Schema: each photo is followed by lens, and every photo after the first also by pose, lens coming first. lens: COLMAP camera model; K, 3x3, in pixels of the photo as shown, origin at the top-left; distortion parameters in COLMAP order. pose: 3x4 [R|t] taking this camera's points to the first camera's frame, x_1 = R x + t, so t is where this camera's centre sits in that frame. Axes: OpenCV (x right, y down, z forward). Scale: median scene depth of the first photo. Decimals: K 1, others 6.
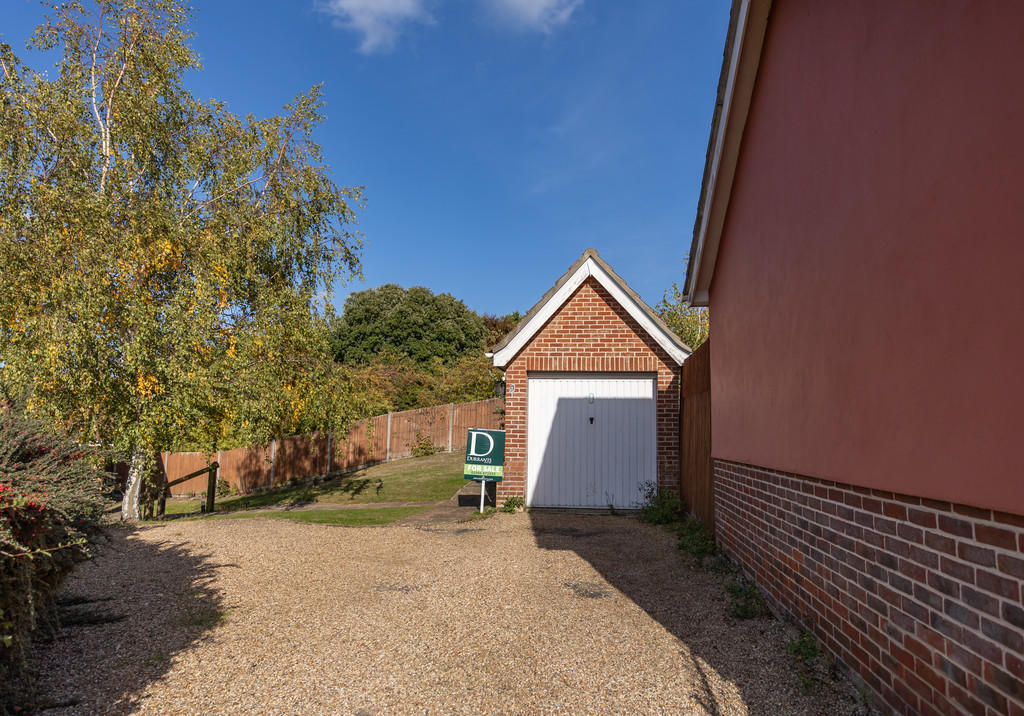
lens RADIAL K [[576.3, 0, 513.1], [0, 576.3, 357.1], [0, 0, 1]] dist [0.000036, 0.000001]
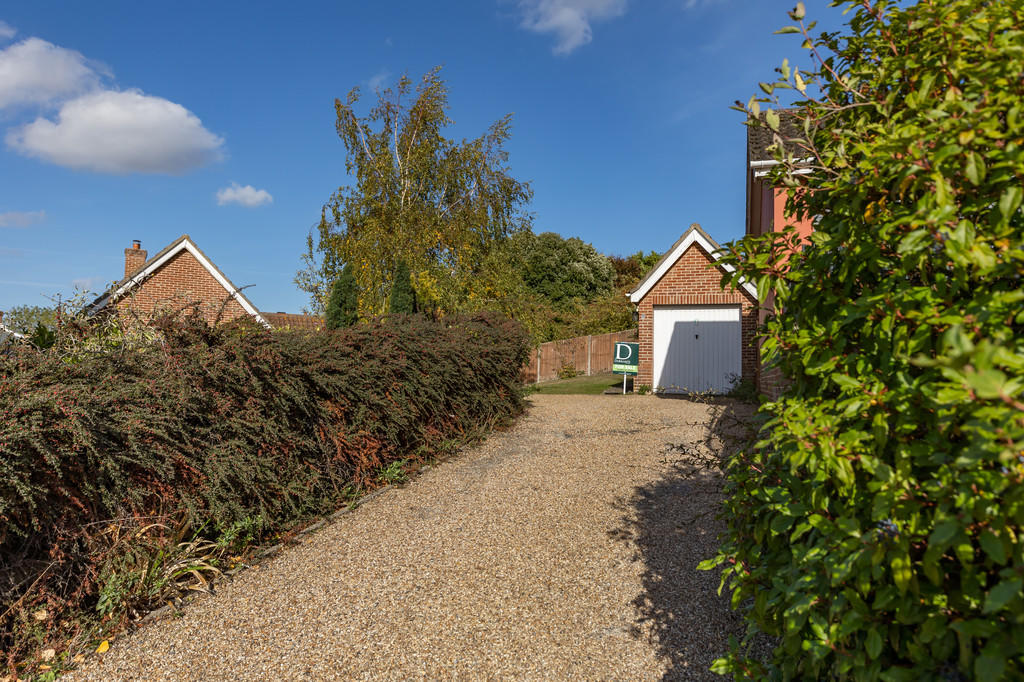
lens RADIAL K [[669.0, 0, 503.4], [0, 669.0, 339.7], [0, 0, 1]] dist [0.012726, 0.000570]
pose [[0.980548, -0.010091, -0.196017, -0.017837], [0.022586, 0.997845, 0.061611, -0.001960], [0.194973, -0.064840, 0.978663, -0.827832]]
